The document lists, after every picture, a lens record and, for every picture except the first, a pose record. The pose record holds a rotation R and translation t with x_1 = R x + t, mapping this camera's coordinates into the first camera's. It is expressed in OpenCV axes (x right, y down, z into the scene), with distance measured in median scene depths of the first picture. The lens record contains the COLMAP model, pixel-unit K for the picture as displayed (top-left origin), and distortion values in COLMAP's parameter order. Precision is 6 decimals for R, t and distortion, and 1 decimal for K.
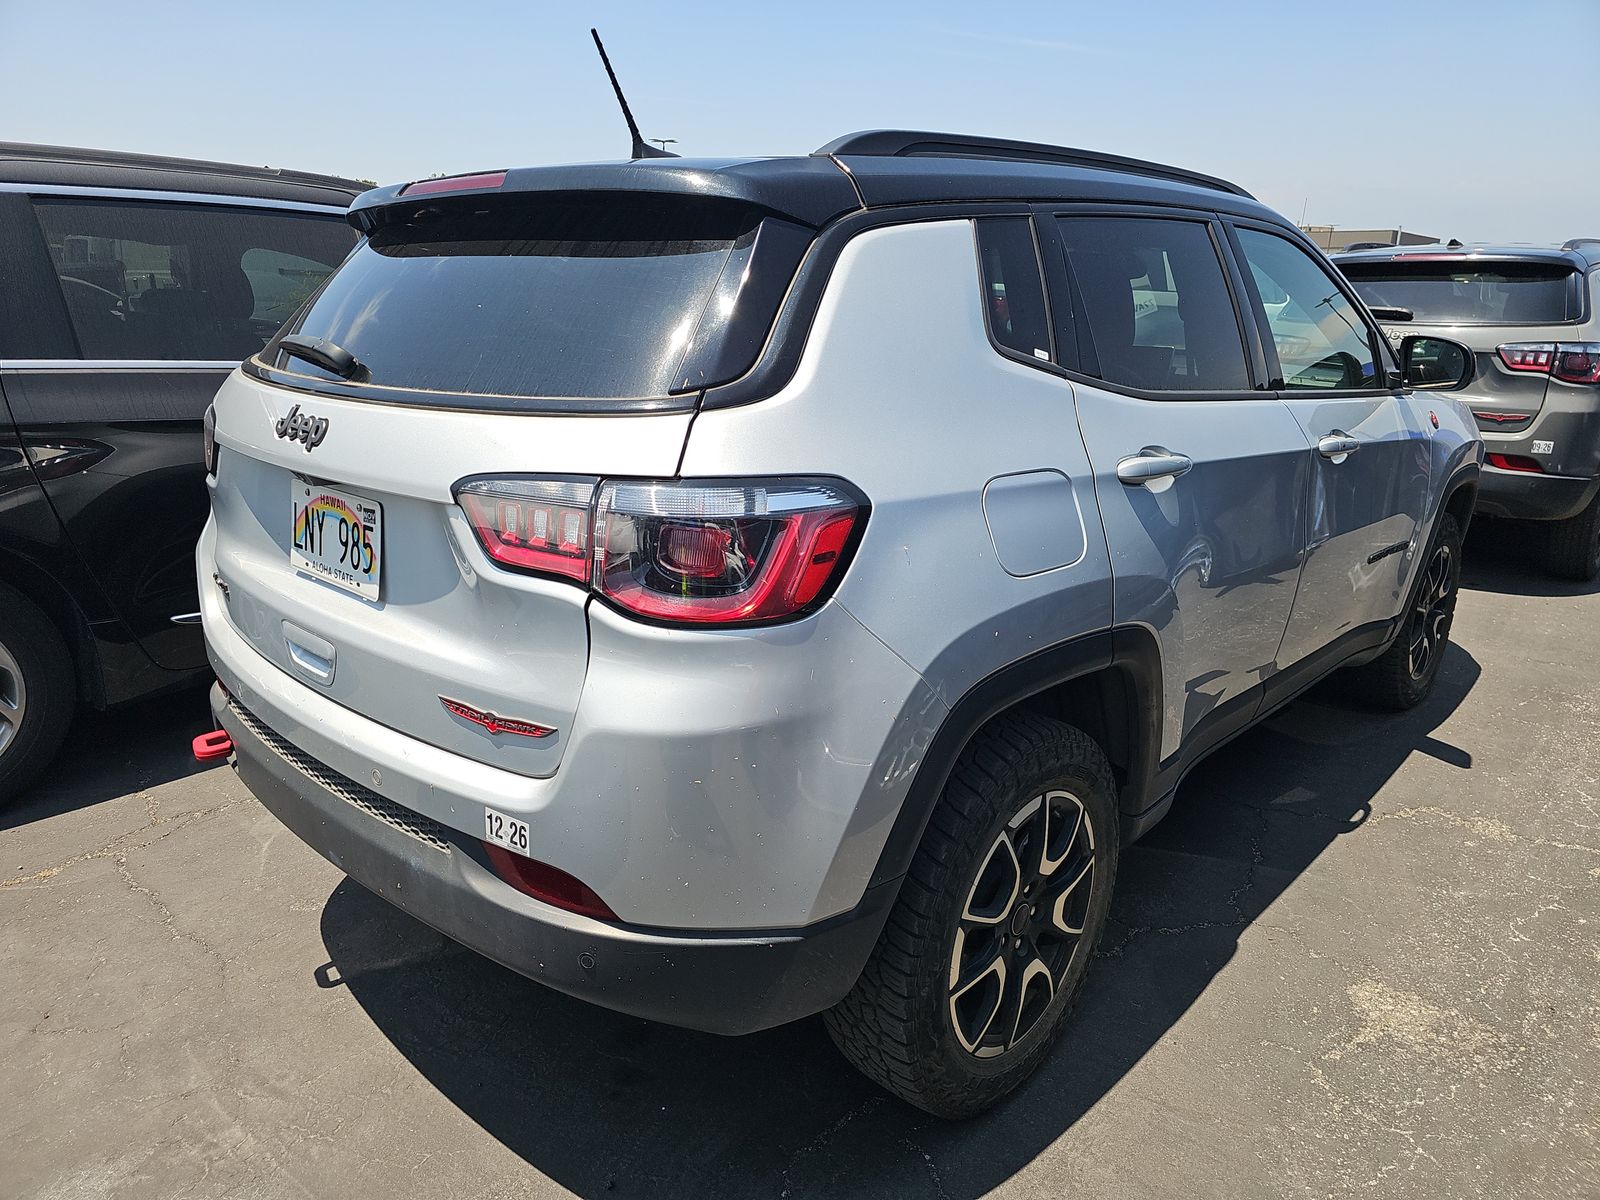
lens RADIAL K [[1133.9, 0, 800.0], [0, 1133.9, 600.0], [0, 0, 1]] dist [0.053655, -0.057122]
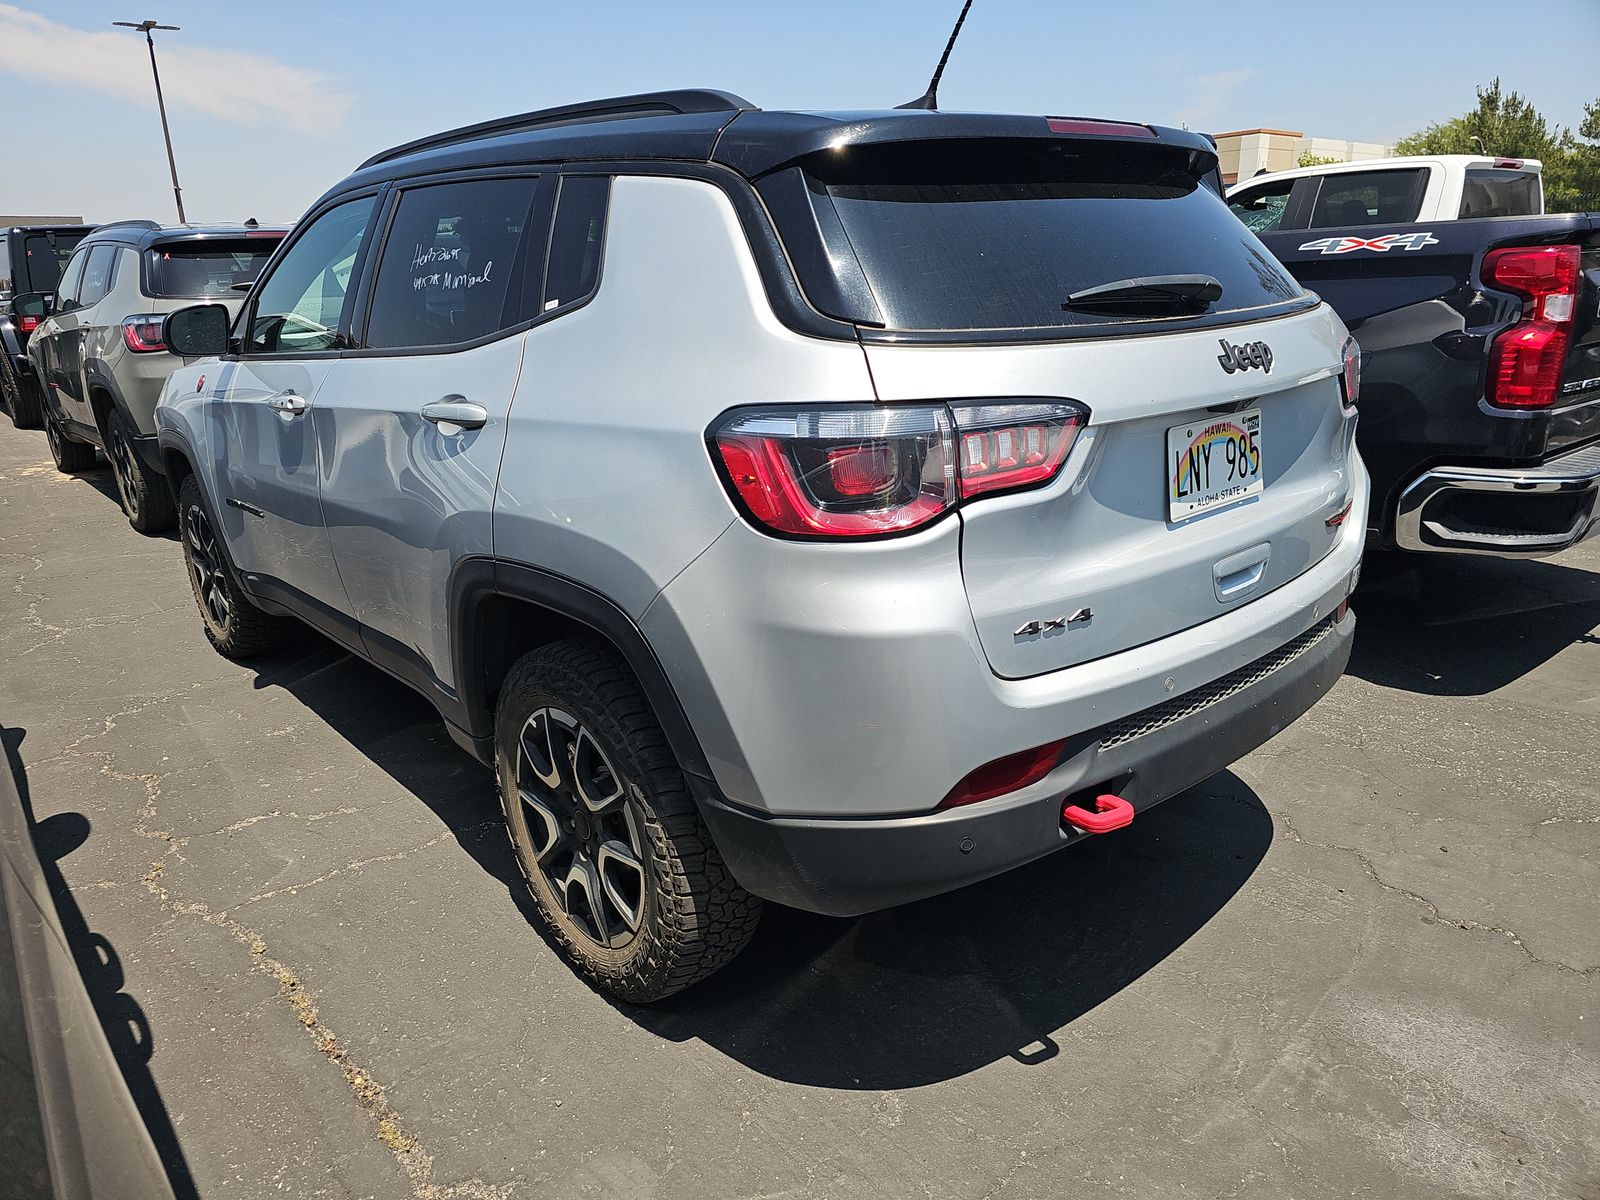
lens RADIAL K [[1133.9, 0, 800.0], [0, 1133.9, 600.0], [0, 0, 1]] dist [0.053655, -0.057122]
pose [[0.055493, -0.305514, 0.950569, -1.426917], [0.291275, 0.915578, 0.277264, -0.333043], [-0.955028, 0.261491, 0.139796, 1.223584]]
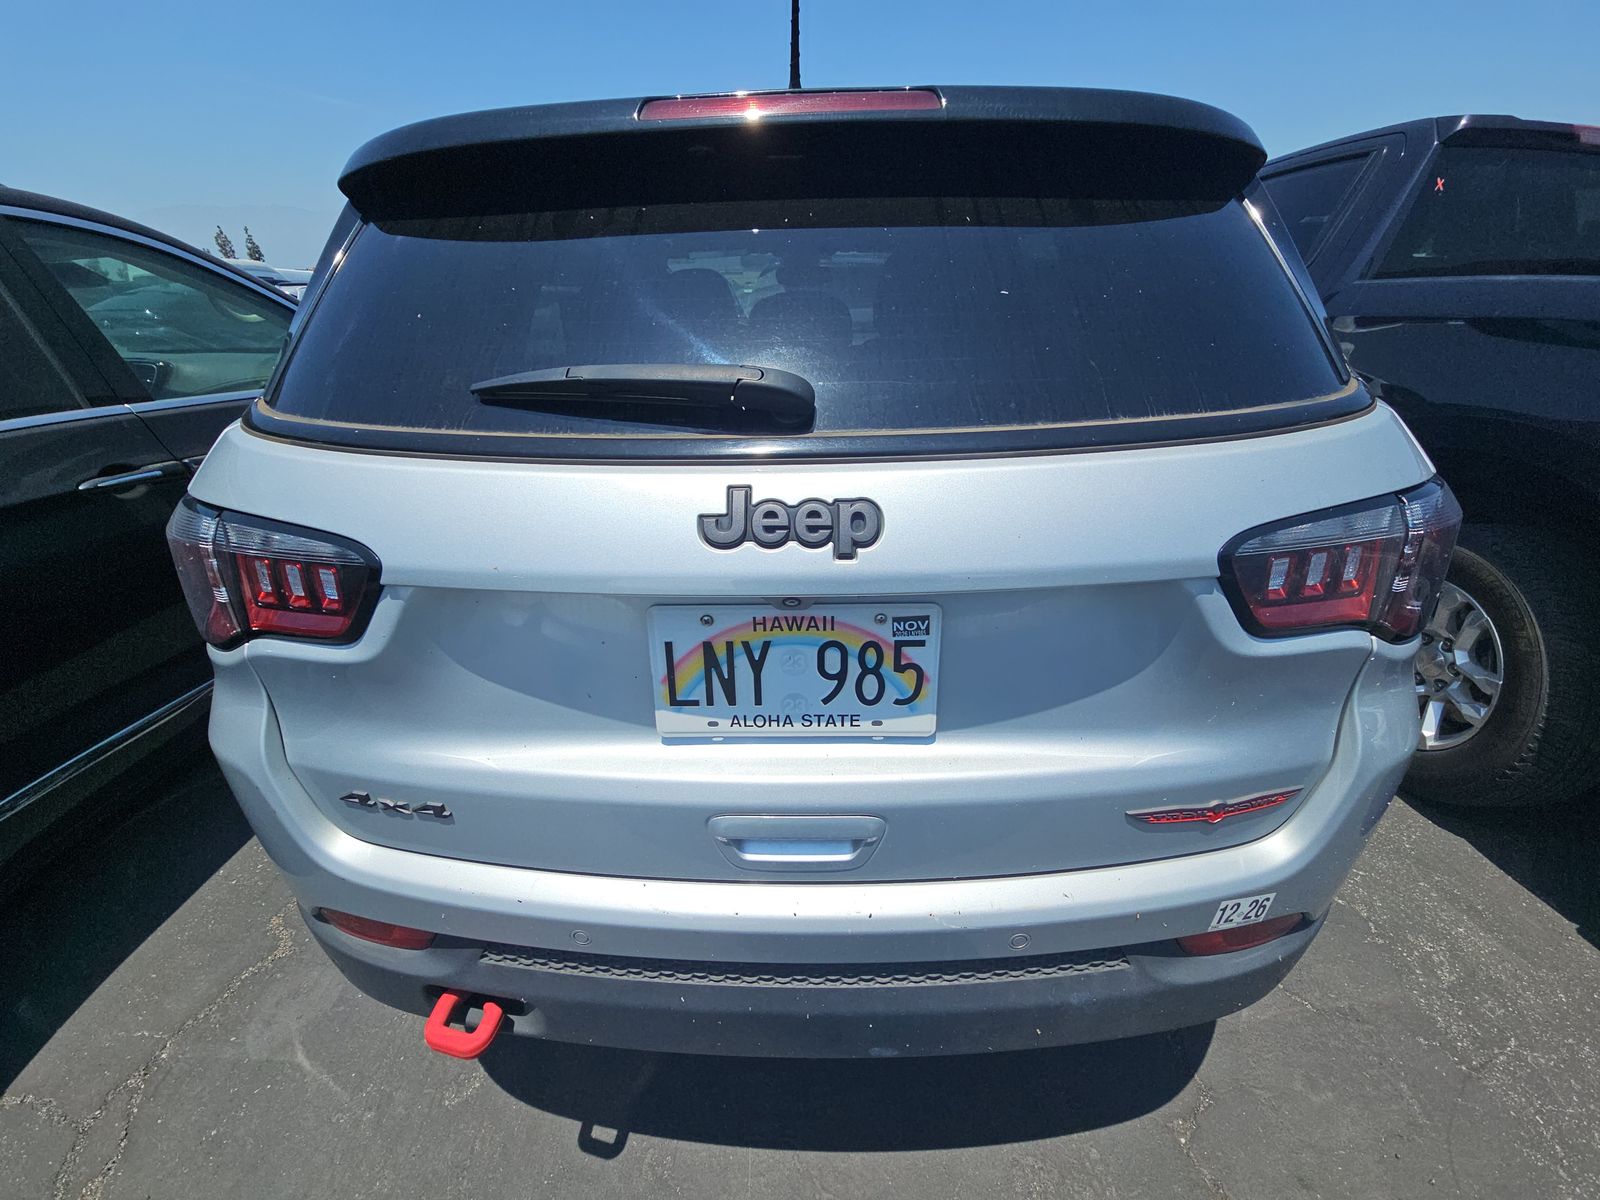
lens RADIAL K [[708.6, 0, 800.0], [0, 708.6, 600.0], [0, 0, 1]] dist [0.000886, 0.000128]
pose [[0.732172, -0.318281, 0.602181, -0.627120], [0.207131, 0.946277, 0.248309, -0.192286], [-0.648862, -0.057074, 0.758763, 0.672311]]
